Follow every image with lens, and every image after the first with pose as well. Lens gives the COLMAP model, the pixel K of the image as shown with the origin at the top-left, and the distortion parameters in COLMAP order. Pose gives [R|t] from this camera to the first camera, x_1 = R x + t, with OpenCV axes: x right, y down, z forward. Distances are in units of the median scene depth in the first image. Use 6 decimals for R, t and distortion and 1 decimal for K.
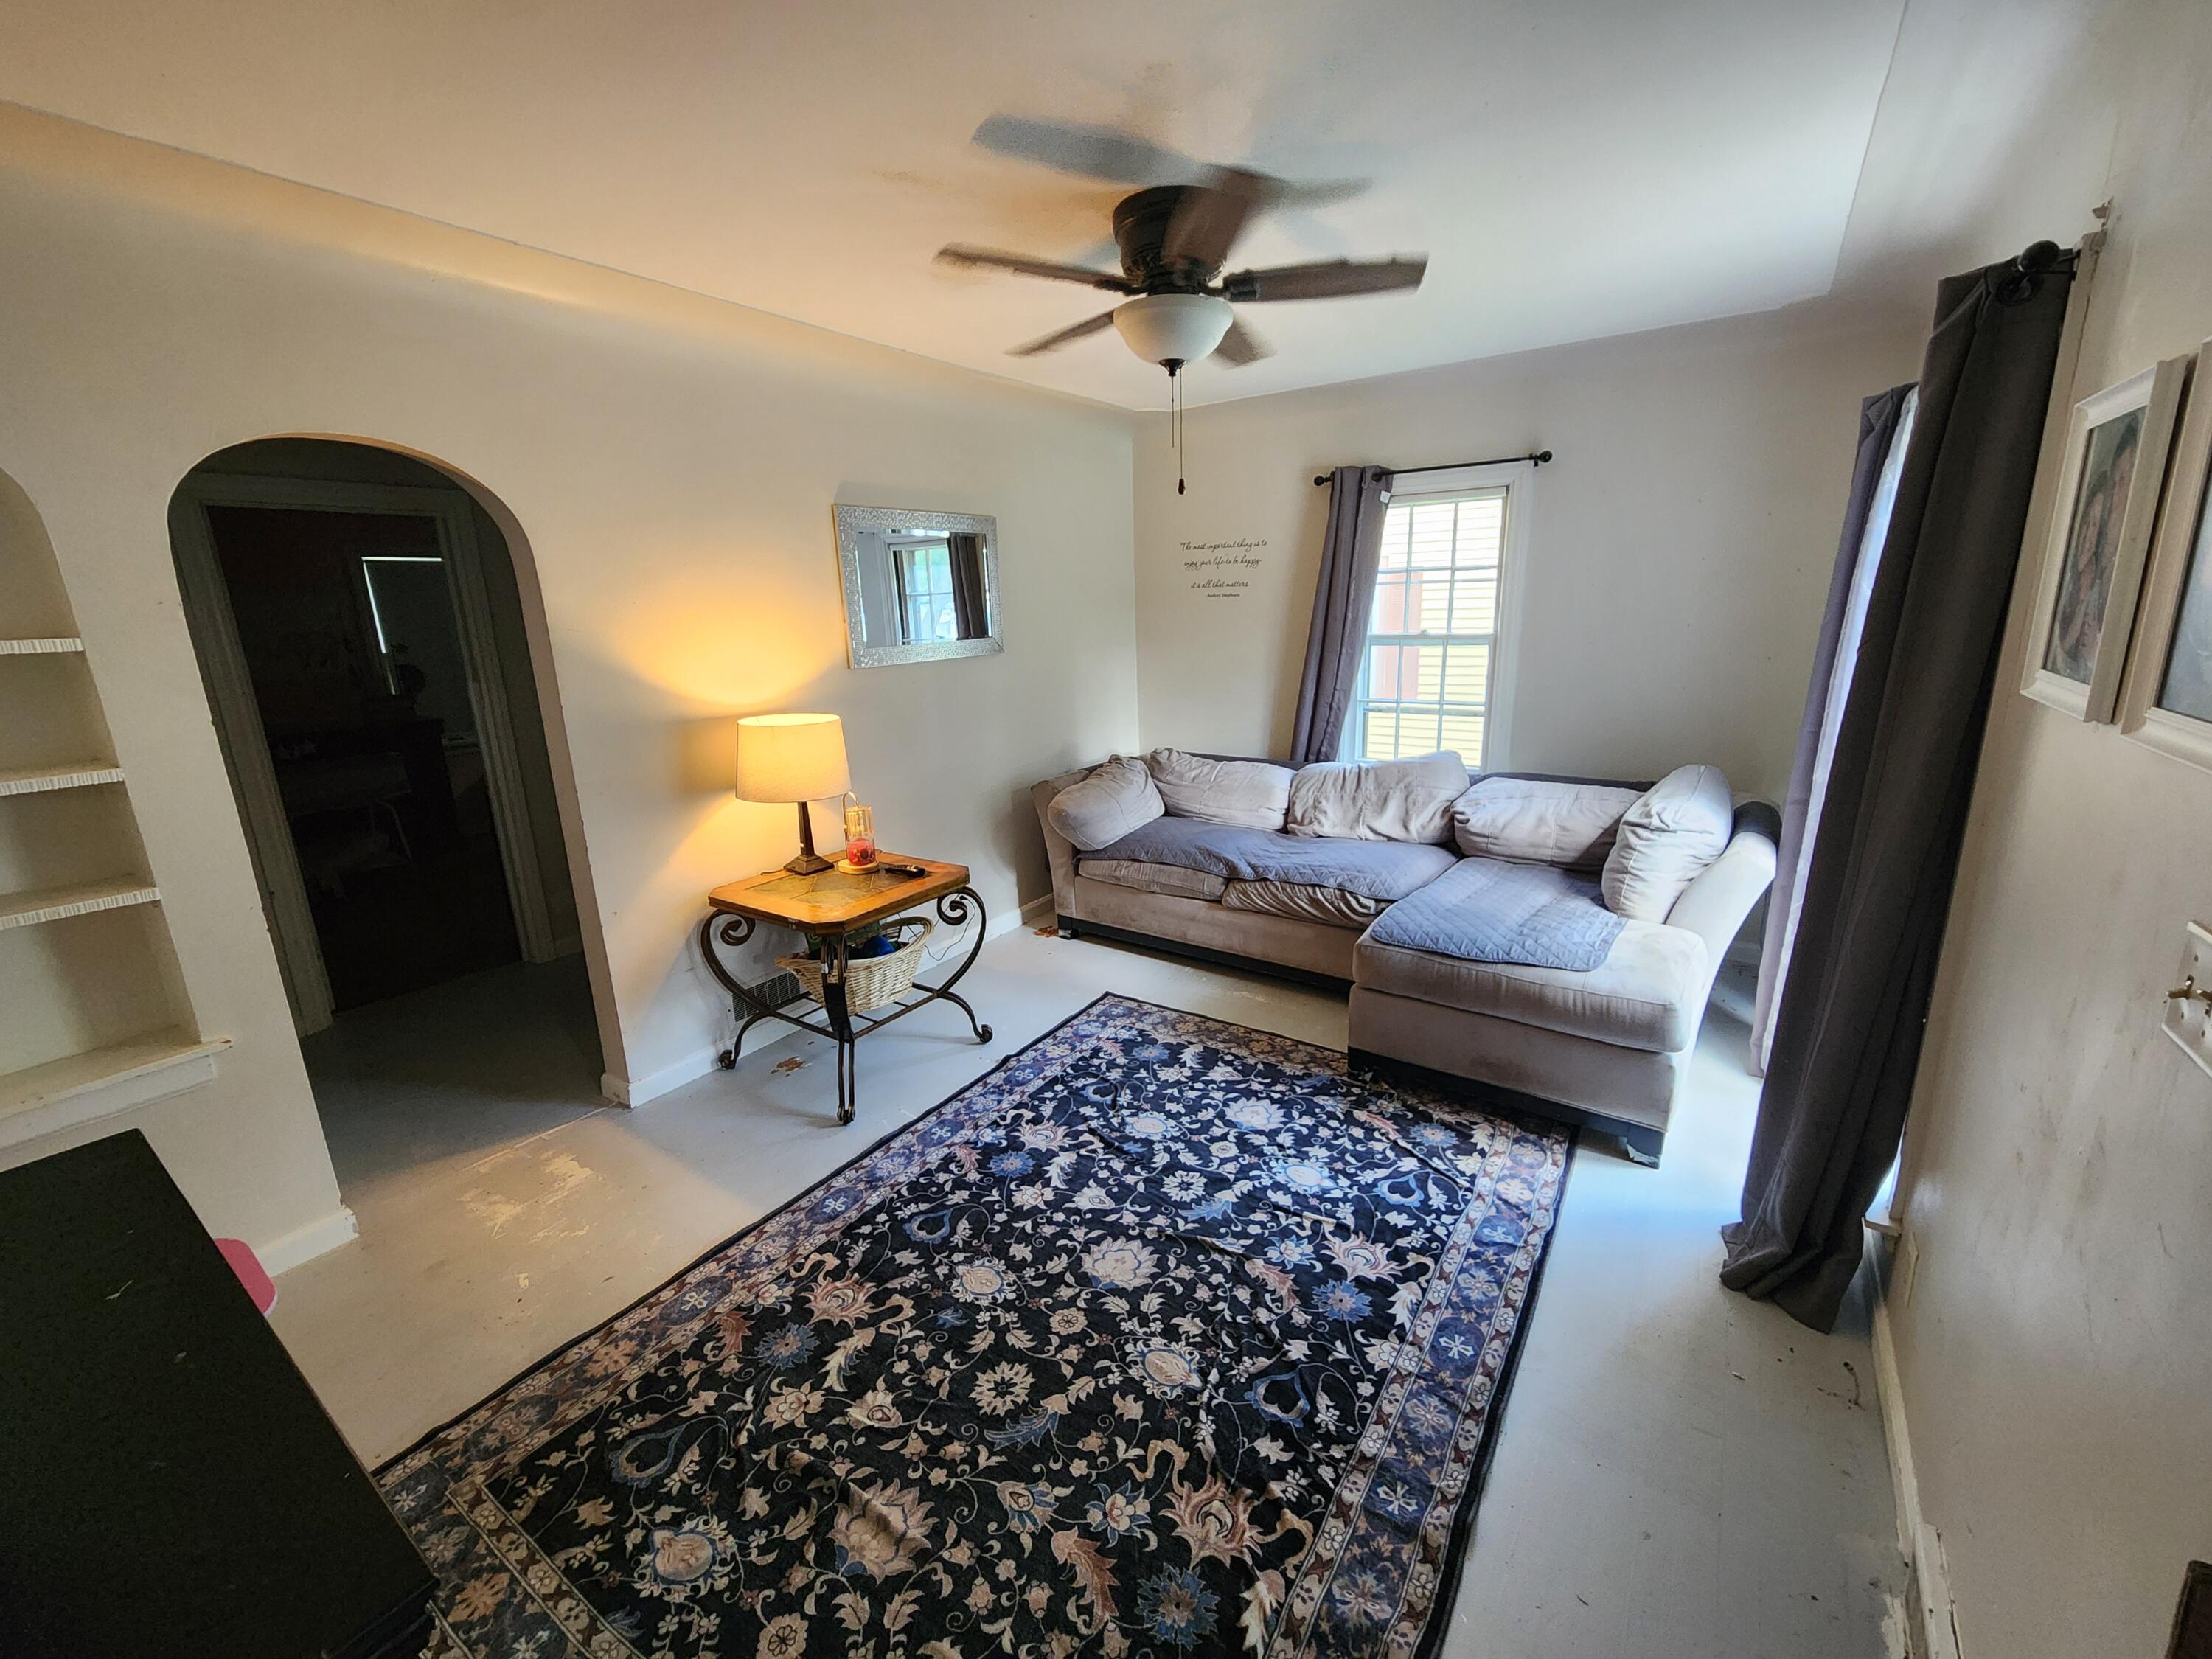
lens RADIAL K [[908.6, 0, 1105.0], [0, 908.6, 827.5], [0, 0, 1]] dist [-0.000267, -0.000281]
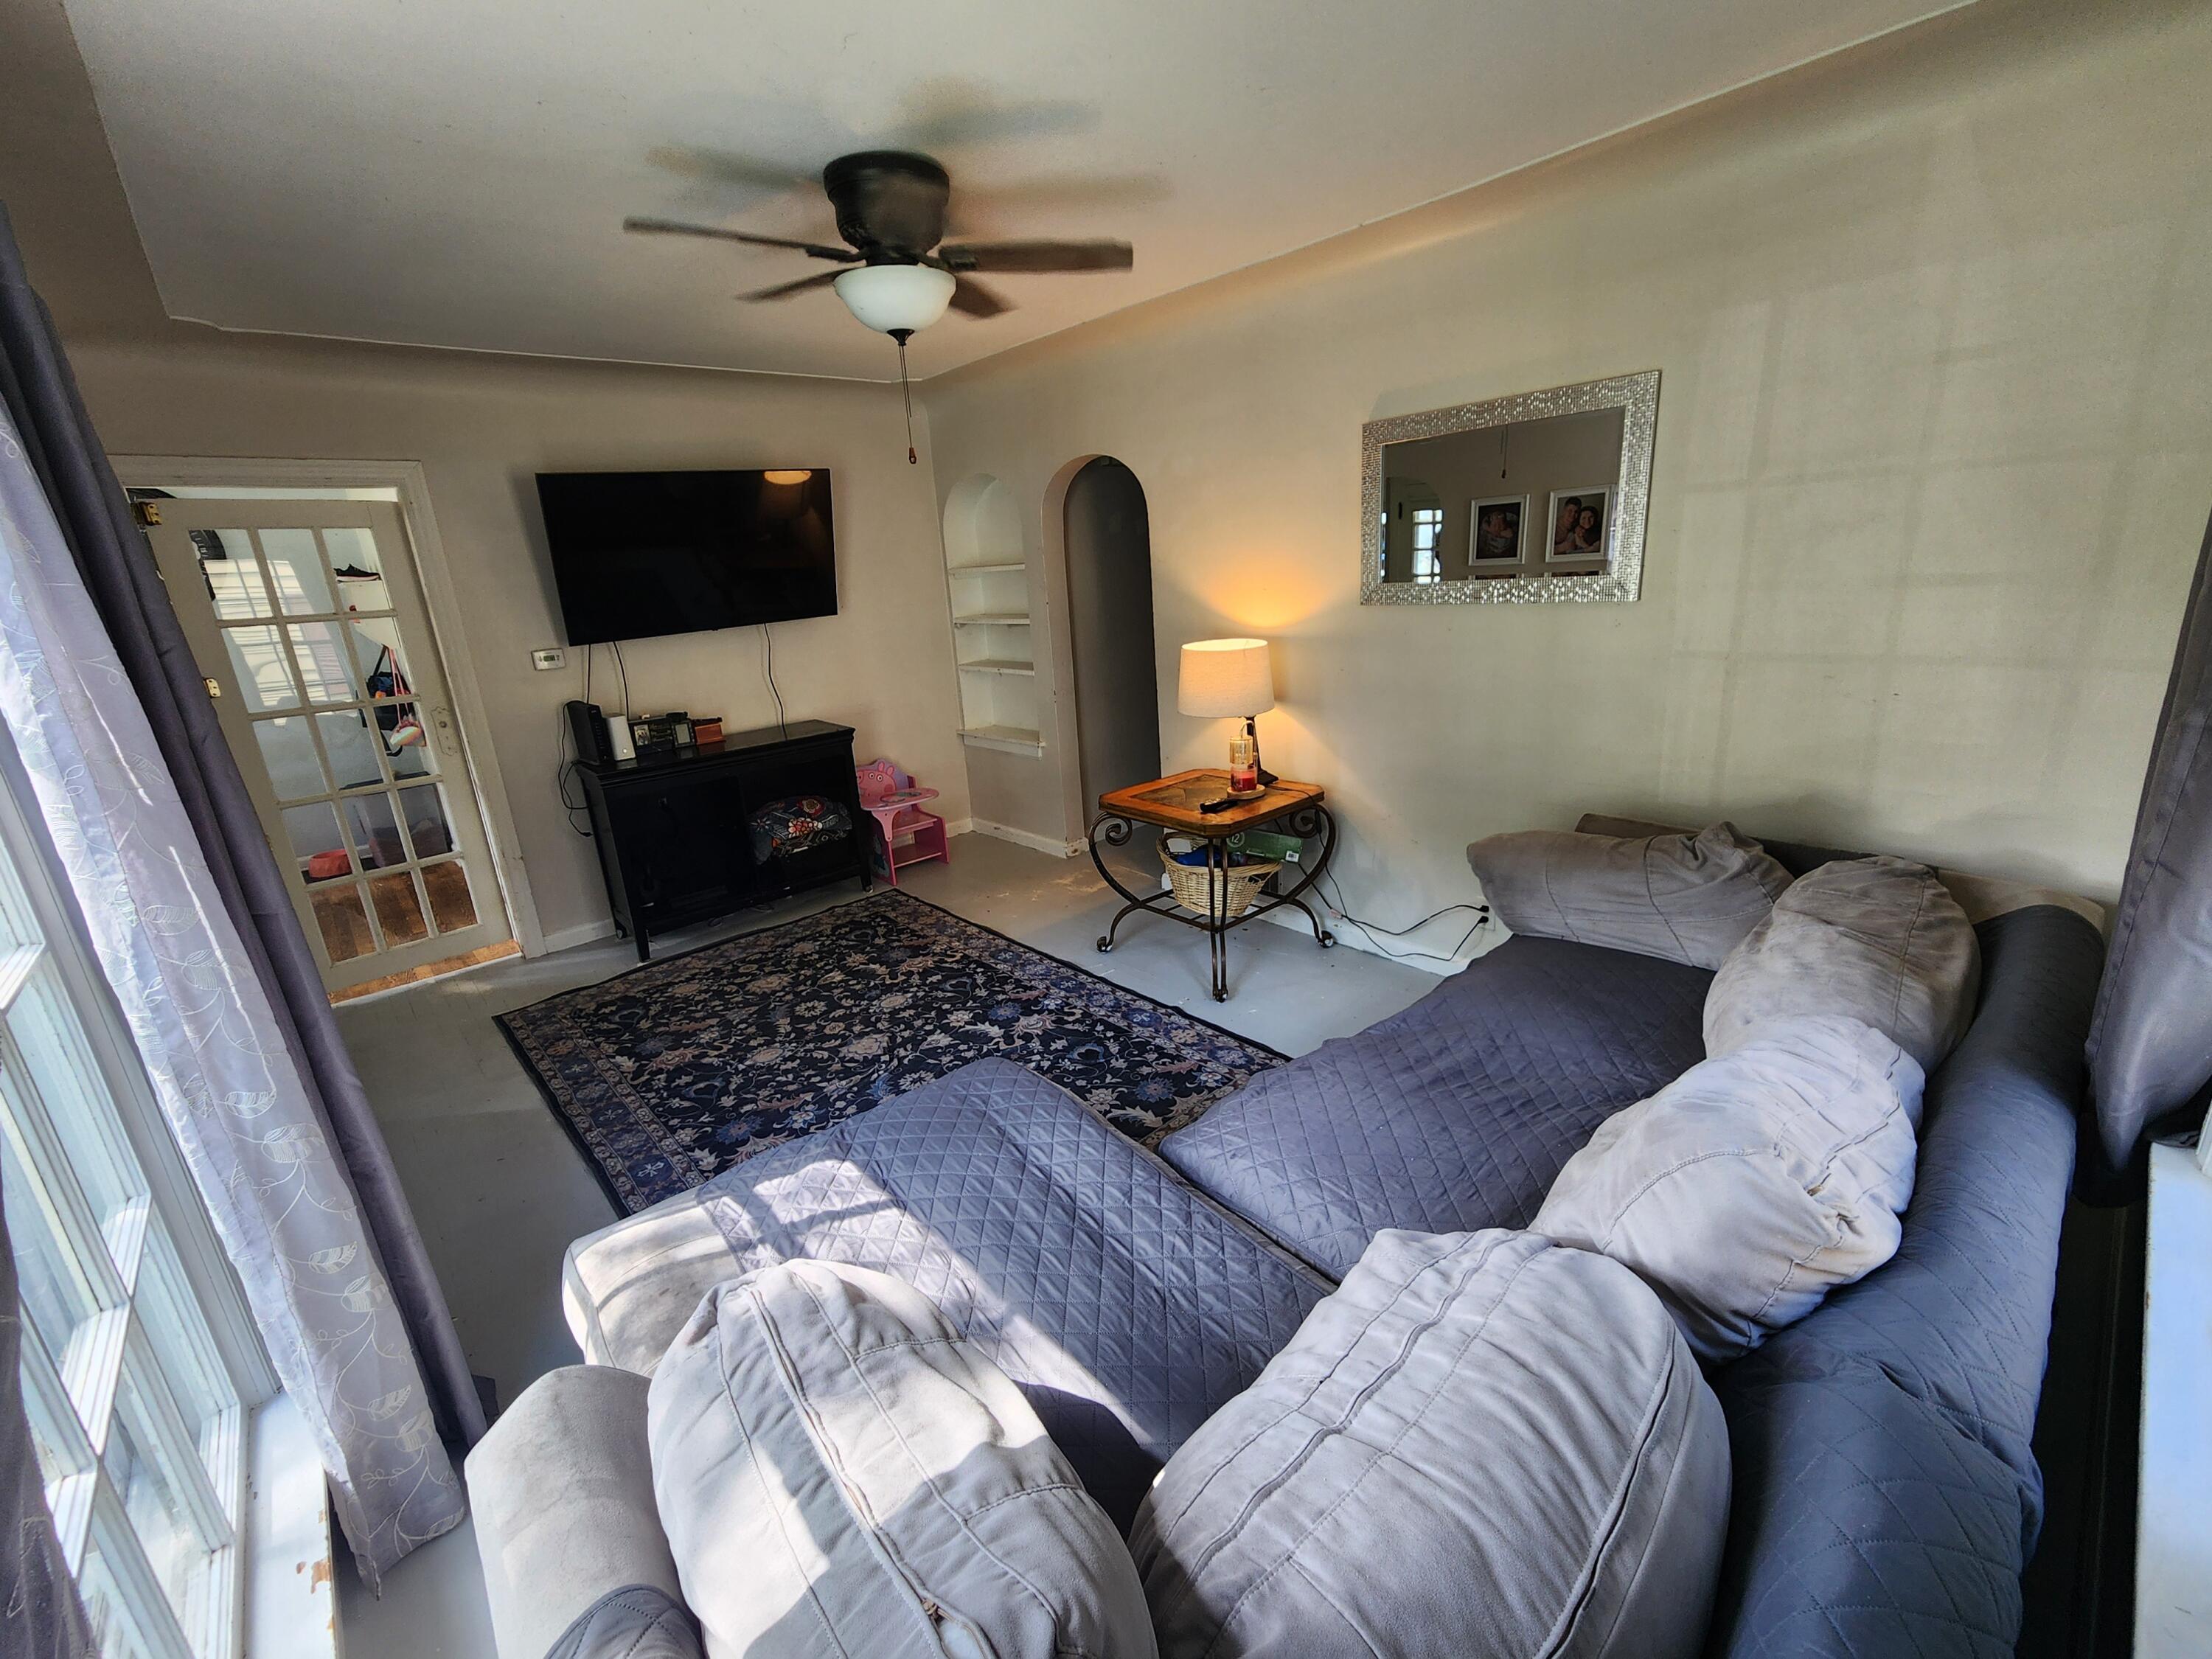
lens RADIAL K [[908.6, 0, 1094.6], [0, 908.6, 824.7], [0, 0, 1]] dist [-0.000267, -0.000281]
pose [[-0.229575, 0.315741, -0.920654, 1.121706], [-0.172804, 0.917667, 0.357808, -0.402052], [0.957828, 0.241236, -0.156112, 1.480205]]
